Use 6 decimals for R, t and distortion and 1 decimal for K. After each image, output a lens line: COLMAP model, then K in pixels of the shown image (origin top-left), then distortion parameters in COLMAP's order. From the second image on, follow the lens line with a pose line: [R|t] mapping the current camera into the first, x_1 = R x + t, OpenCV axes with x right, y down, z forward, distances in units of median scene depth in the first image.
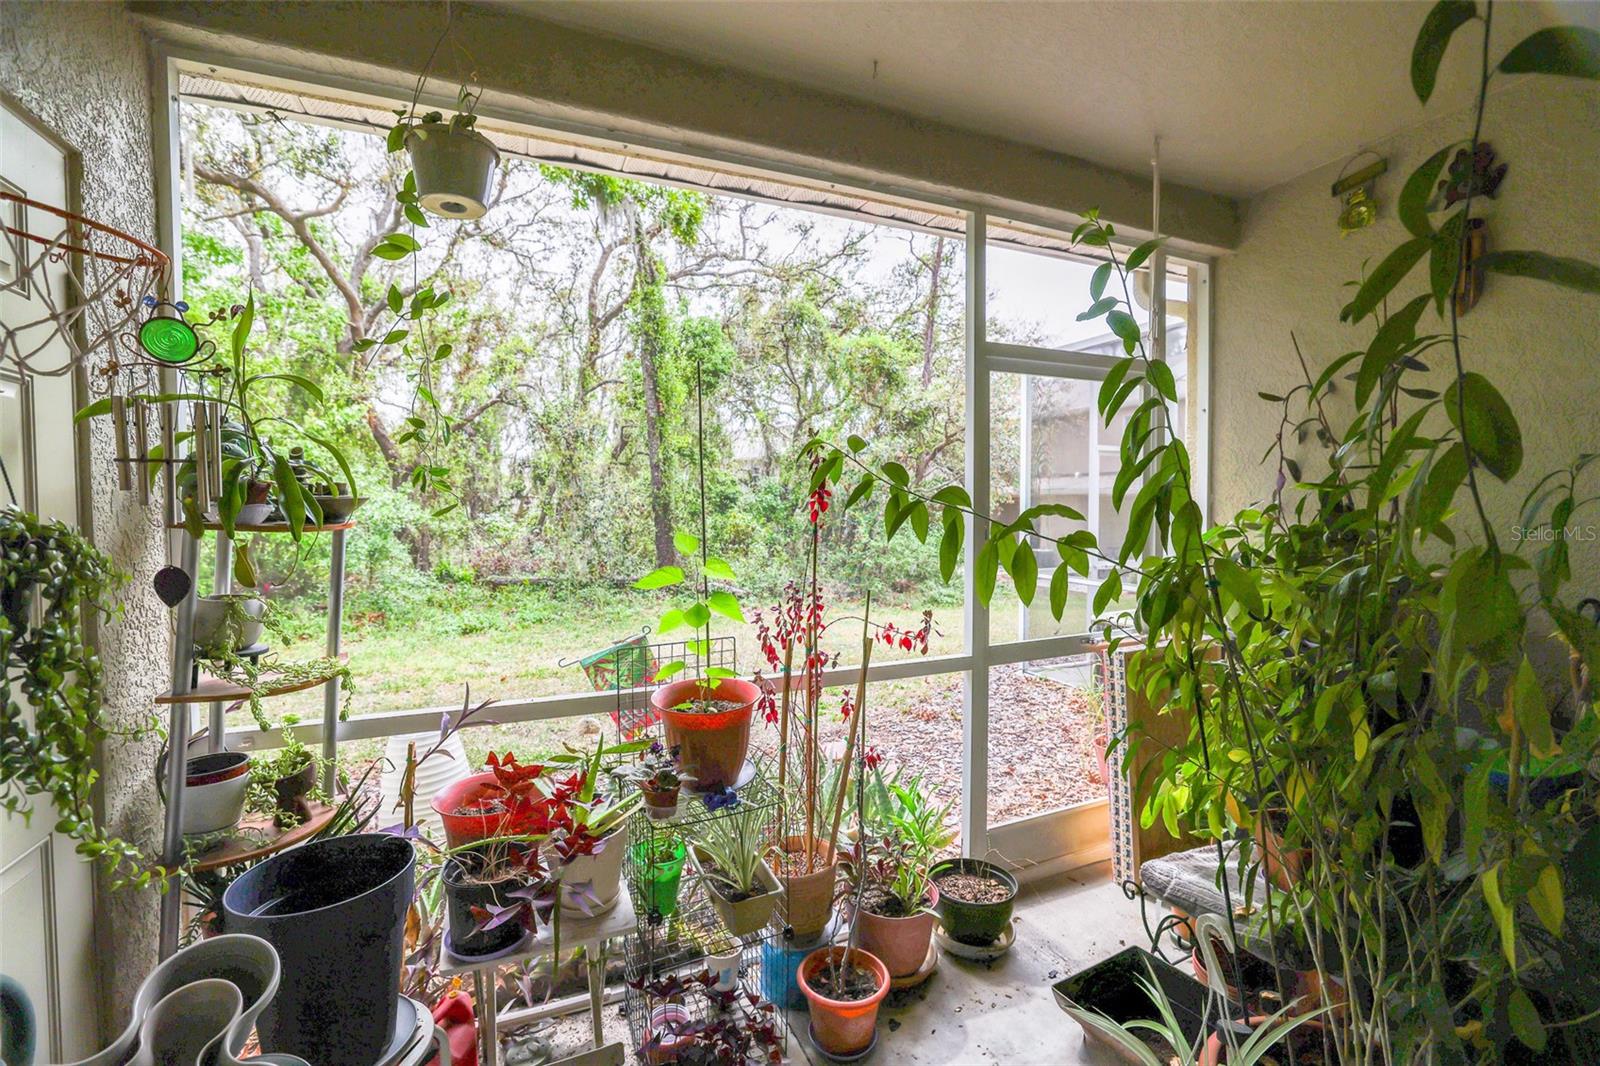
lens RADIAL K [[697.3, 0, 802.7], [0, 697.3, 530.4], [0, 0, 1]] dist [-0.026291, 0.010410]
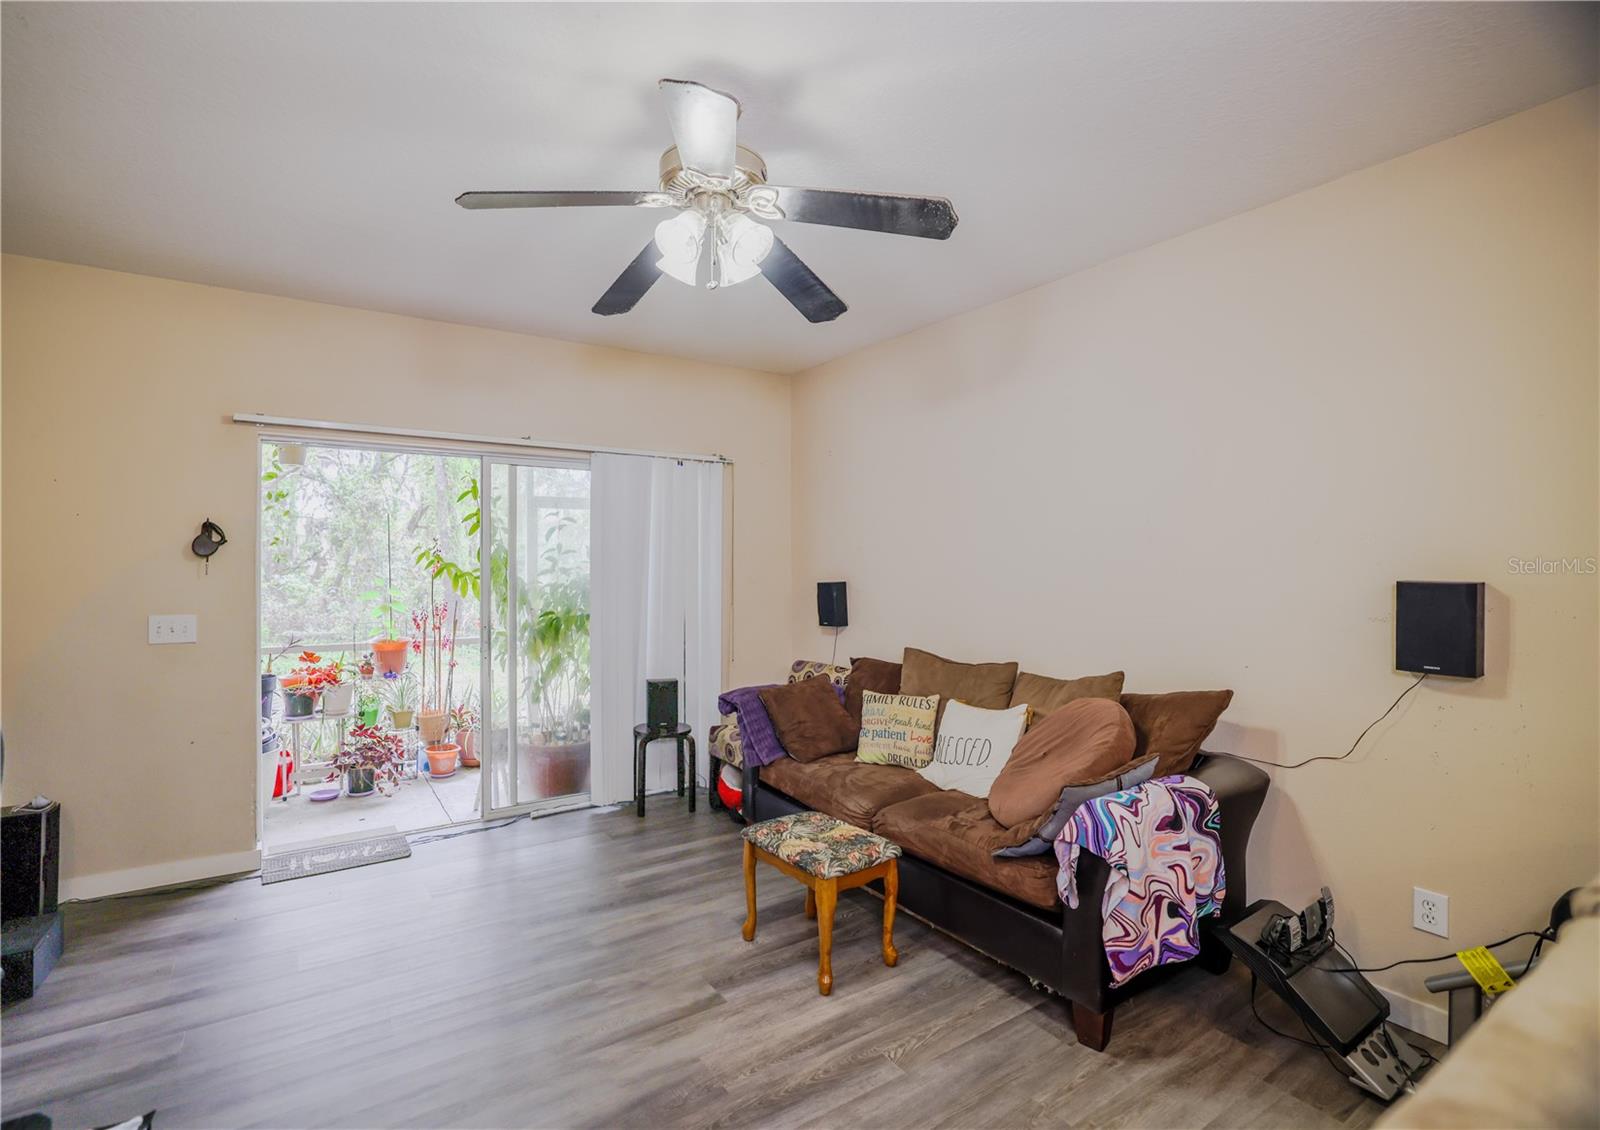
lens RADIAL K [[739.0, 0, 754.2], [0, 739.0, 563.0], [0, 0, 1]] dist [-0.021669, 0.003813]
pose [[0.988594, 0.004892, 0.150527, 0.114130], [0.001663, 0.999057, -0.043391, 0.010052], [-0.150598, 0.043147, 0.987653, -0.277214]]
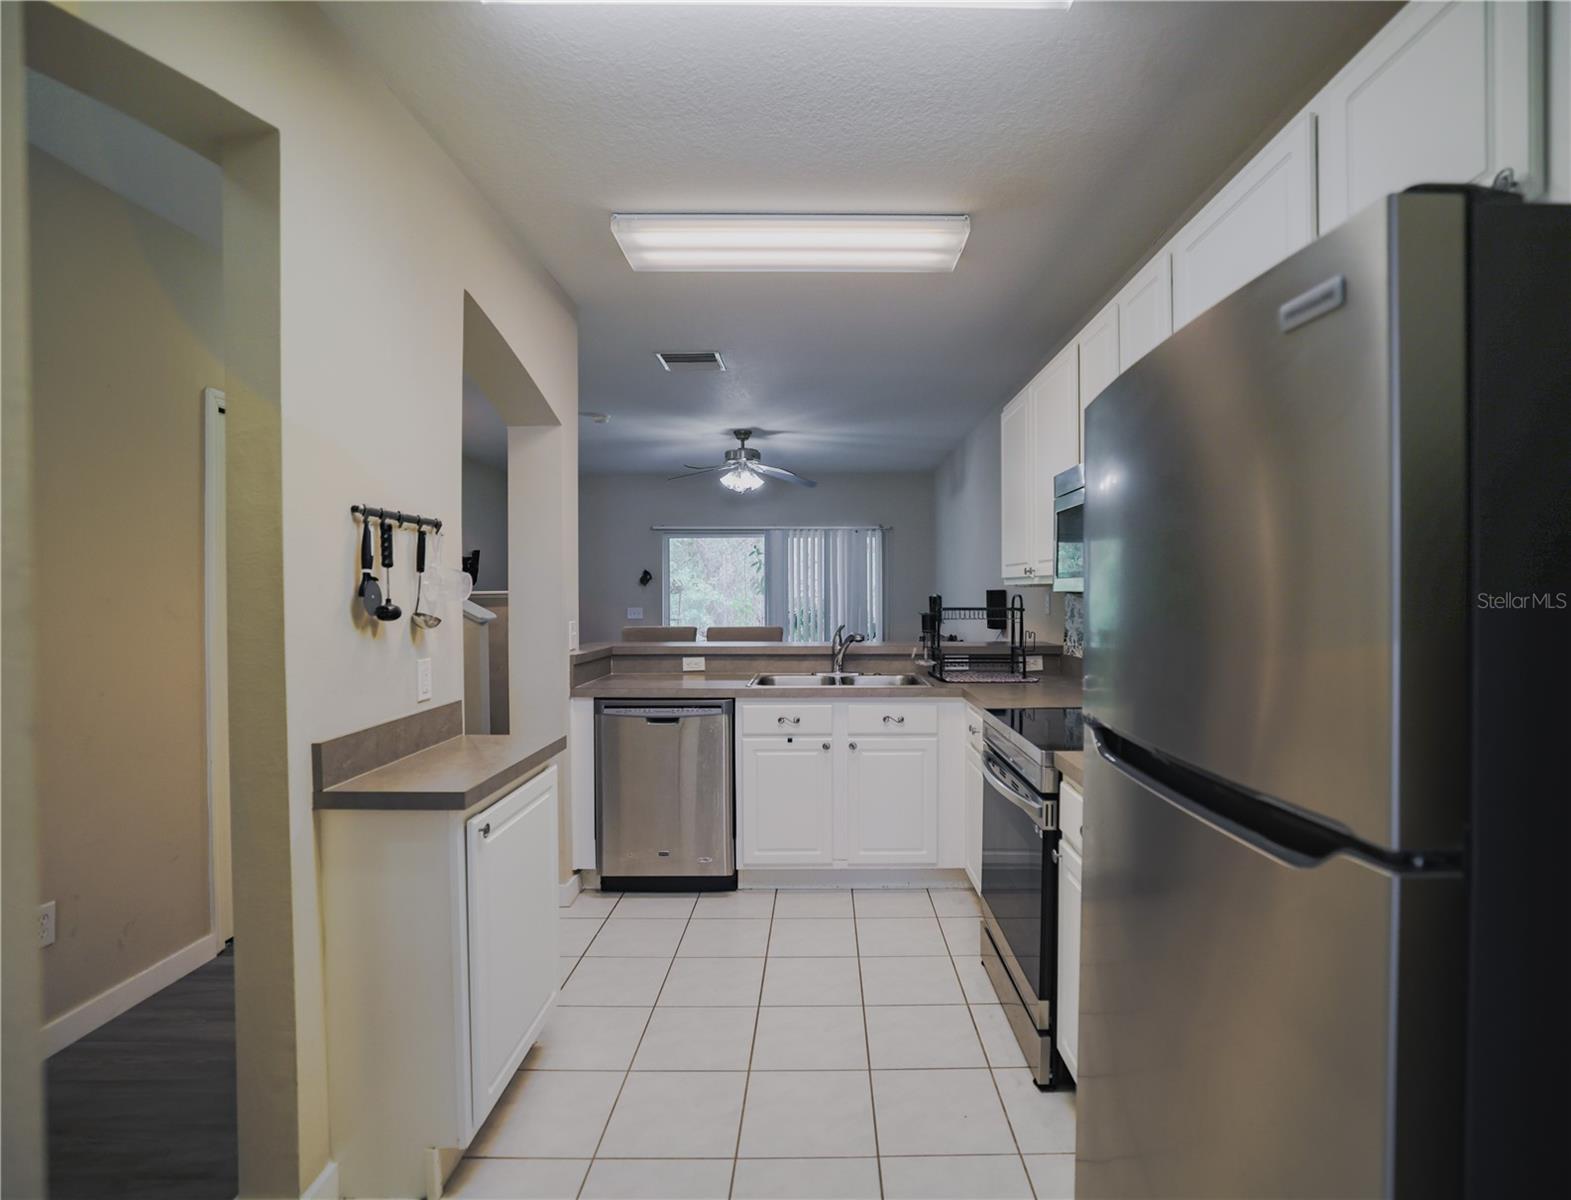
lens RADIAL K [[791.9, 0, 819.4], [0, 791.9, 588.8], [0, 0, 1]] dist [-0.037492, 0.001081]
pose [[0.915766, -0.003973, -0.401692, 0.370932], [-0.014505, 0.998972, -0.042948, 0.026890], [0.401449, 0.045156, 0.914767, -0.557335]]
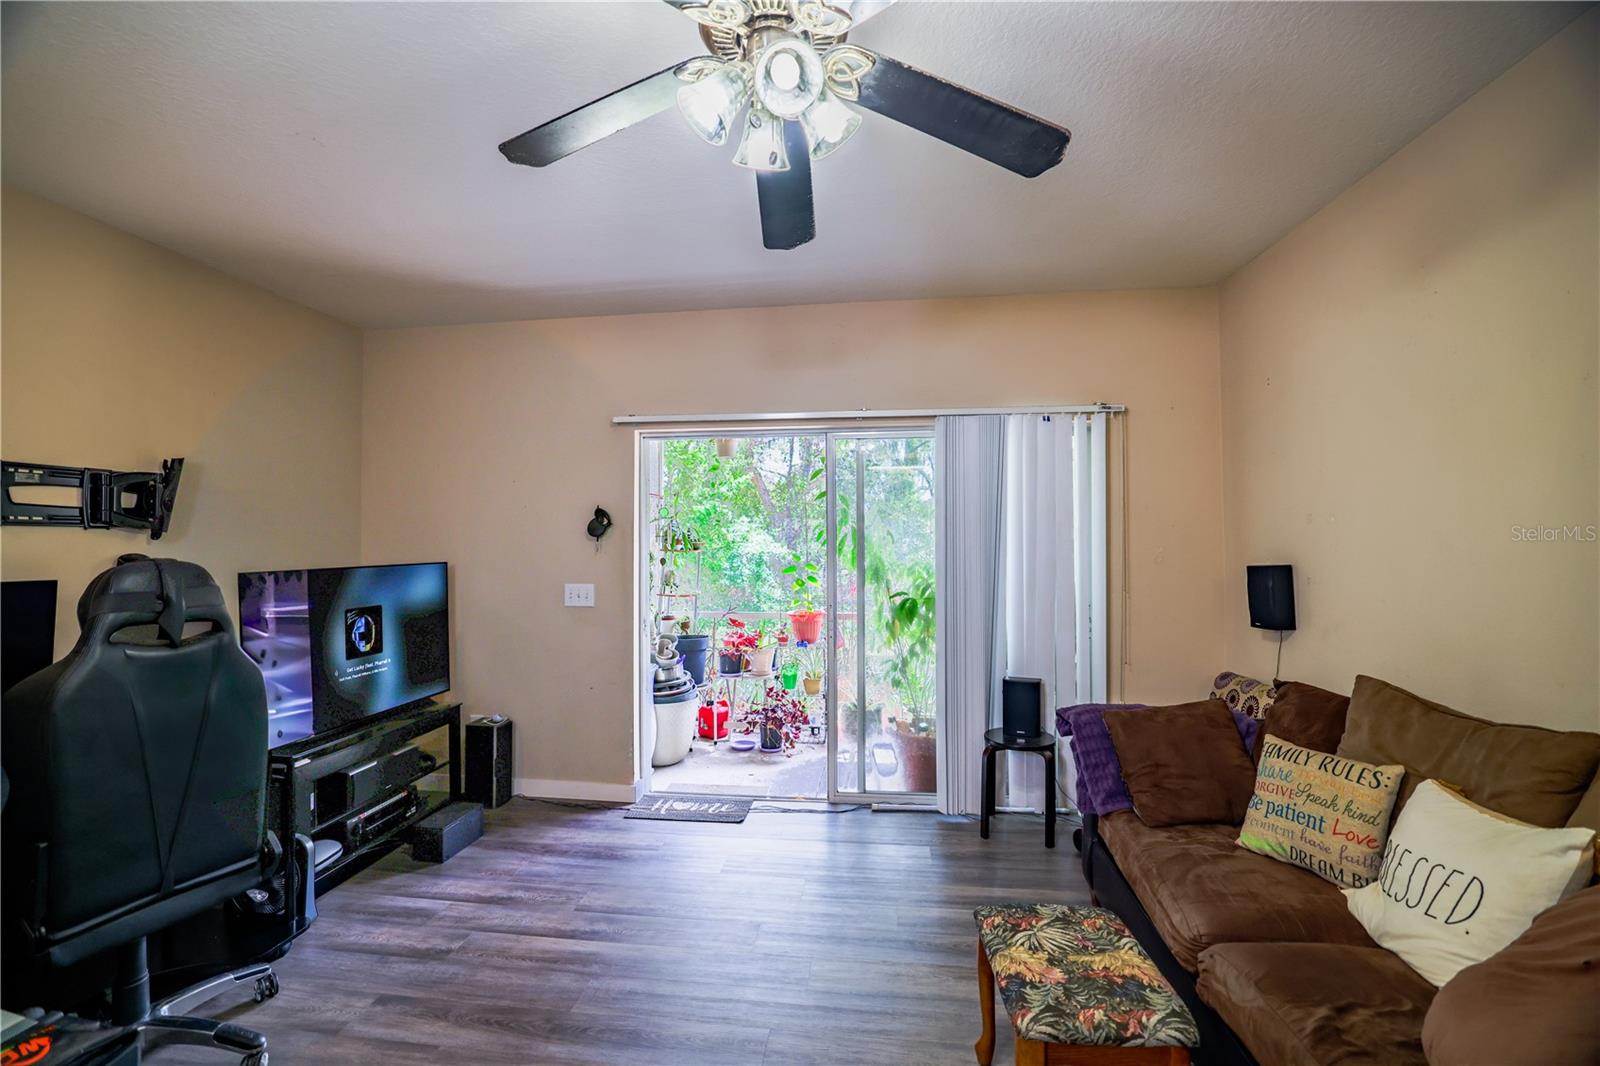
lens RADIAL K [[697.3, 0, 793.0], [0, 697.3, 532.2], [0, 0, 1]] dist [-0.026291, 0.010410]
pose [[0.859546, -0.008179, -0.510992, 0.183472], [-0.019798, 0.998589, -0.049285, 0.007510], [0.510674, 0.052480, 0.858171, -0.211883]]
